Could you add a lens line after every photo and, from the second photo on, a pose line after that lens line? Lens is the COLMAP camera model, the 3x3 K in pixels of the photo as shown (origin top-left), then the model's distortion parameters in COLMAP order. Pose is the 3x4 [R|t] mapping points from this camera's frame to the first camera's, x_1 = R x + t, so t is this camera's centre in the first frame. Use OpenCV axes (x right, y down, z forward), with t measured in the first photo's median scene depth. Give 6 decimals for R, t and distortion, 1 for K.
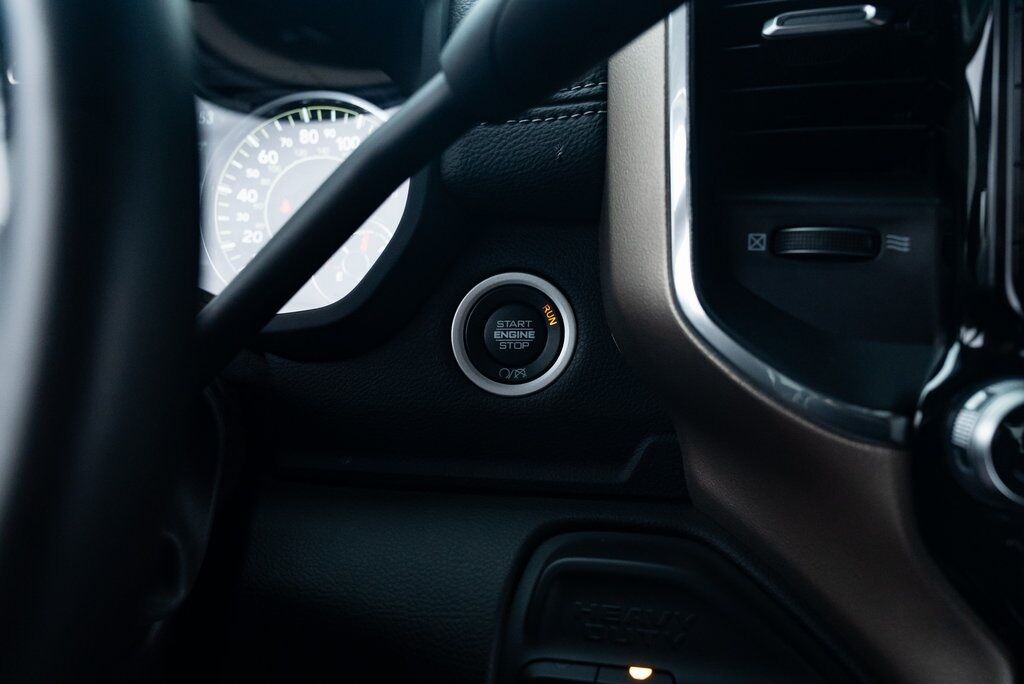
lens RADIAL K [[1005.8, 0, 510.5], [0, 1005.8, 341.2], [0, 0, 1]] dist [-0.019835, 0.000000]
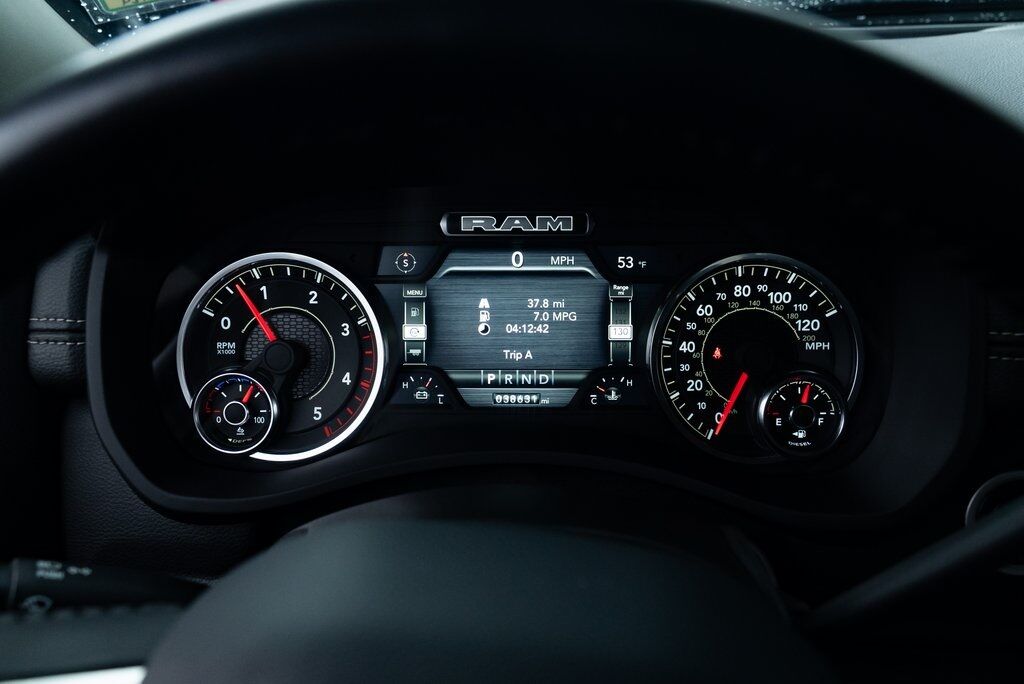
lens RADIAL K [[904.8, 0, 505.9], [0, 904.8, 345.5], [0, 0, 1]] dist [-0.006738, 0.016185]
pose [[0.995270, -0.038689, 0.089108, -0.547062], [0.019697, 0.978587, 0.204890, -0.352801], [-0.095127, -0.202166, 0.974720, 0.055460]]
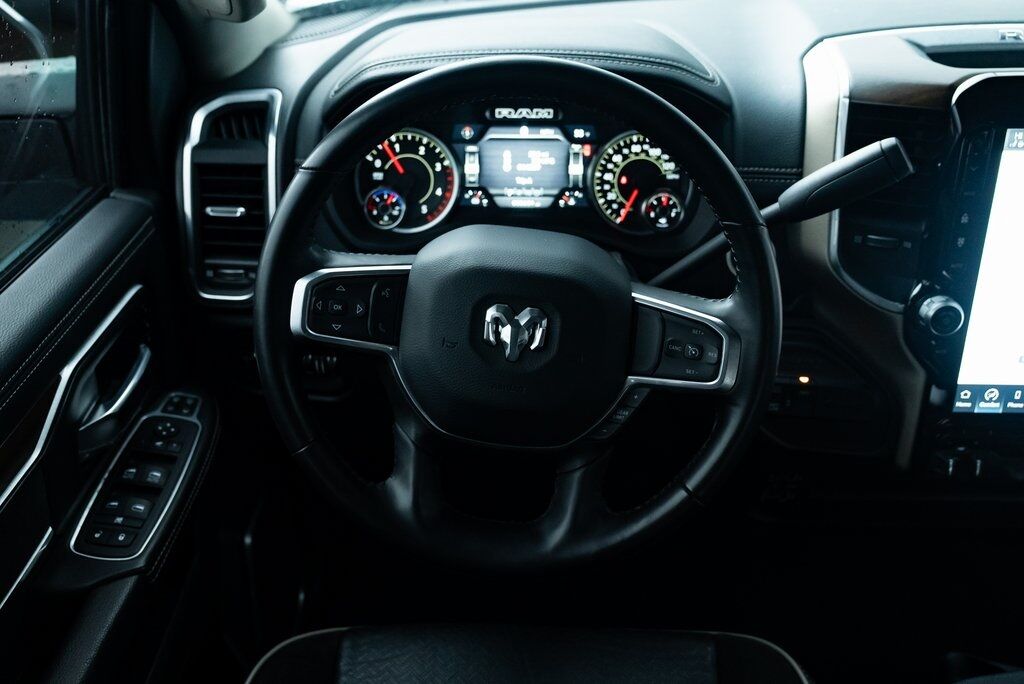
lens RADIAL K [[904.8, 0, 512.4], [0, 904.8, 342.1], [0, 0, 1]] dist [-0.006738, 0.016185]
pose [[0.995241, -0.045882, 0.085962, -0.659361], [0.013268, 0.937799, 0.346926, -0.496645], [-0.096533, -0.344135, 0.933945, -0.962511]]
